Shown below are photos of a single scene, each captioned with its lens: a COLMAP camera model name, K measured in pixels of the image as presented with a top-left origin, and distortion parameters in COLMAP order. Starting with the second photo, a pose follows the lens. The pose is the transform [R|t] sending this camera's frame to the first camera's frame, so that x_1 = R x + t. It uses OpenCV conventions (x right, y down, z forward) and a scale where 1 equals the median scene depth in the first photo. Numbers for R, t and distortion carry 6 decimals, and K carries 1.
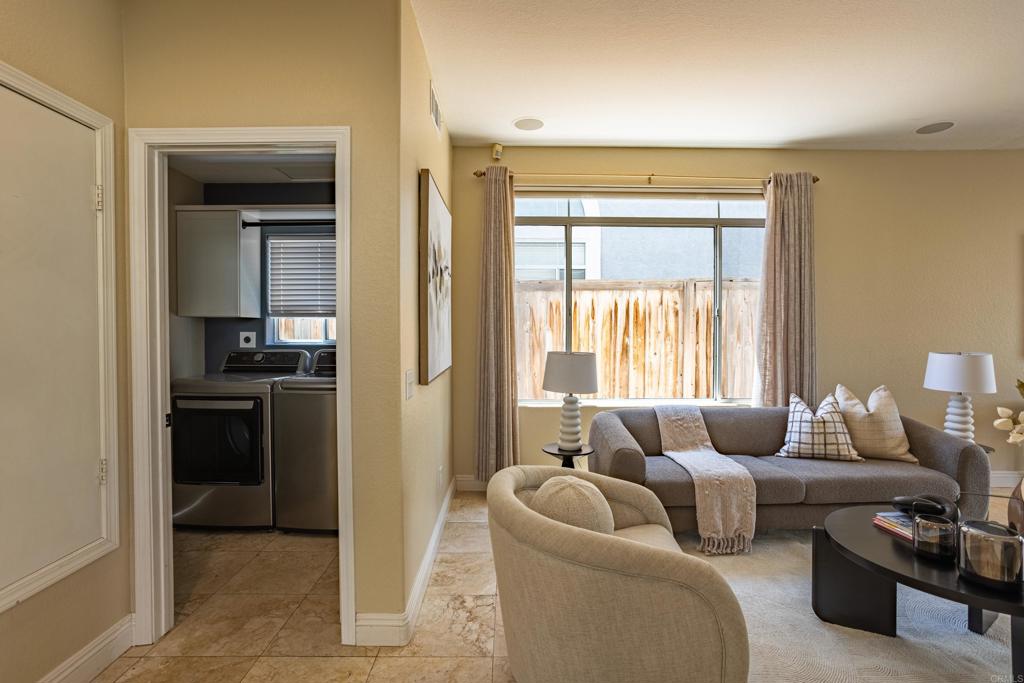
lens RADIAL K [[496.4, 0, 515.5], [0, 496.4, 337.6], [0, 0, 1]] dist [-0.044151, 0.025261]
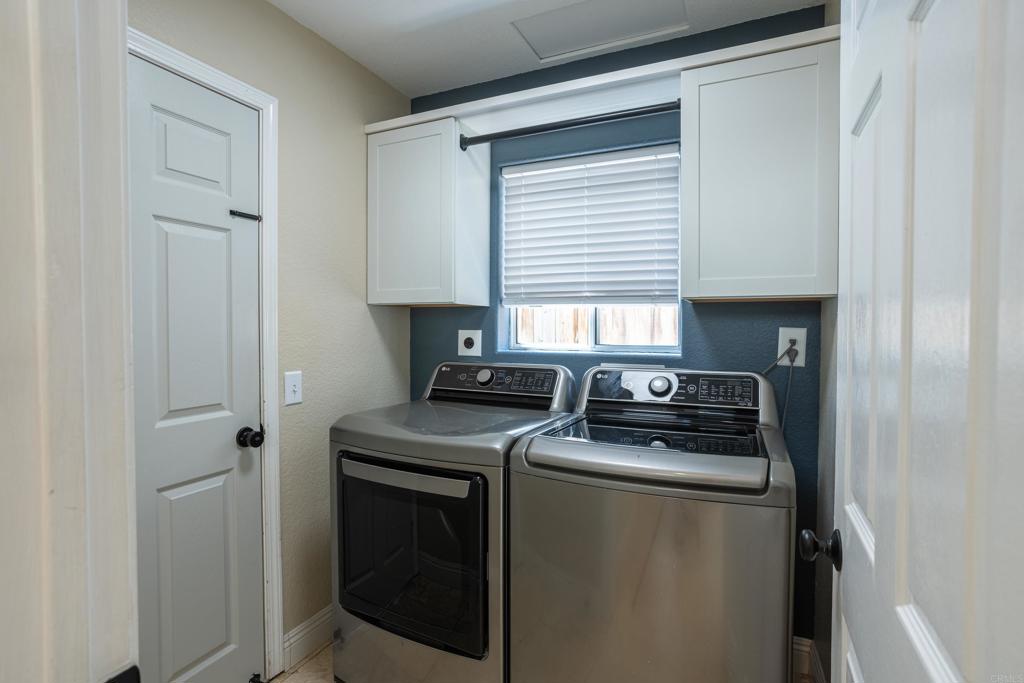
lens RADIAL K [[496.4, 0, 509.0], [0, 496.4, 338.9], [0, 0, 1]] dist [-0.044151, 0.025261]
pose [[0.899800, 0.013043, -0.436107, -0.241016], [-0.011990, 0.999915, 0.005167, -0.004424], [0.436138, 0.000580, 0.899880, 0.481249]]
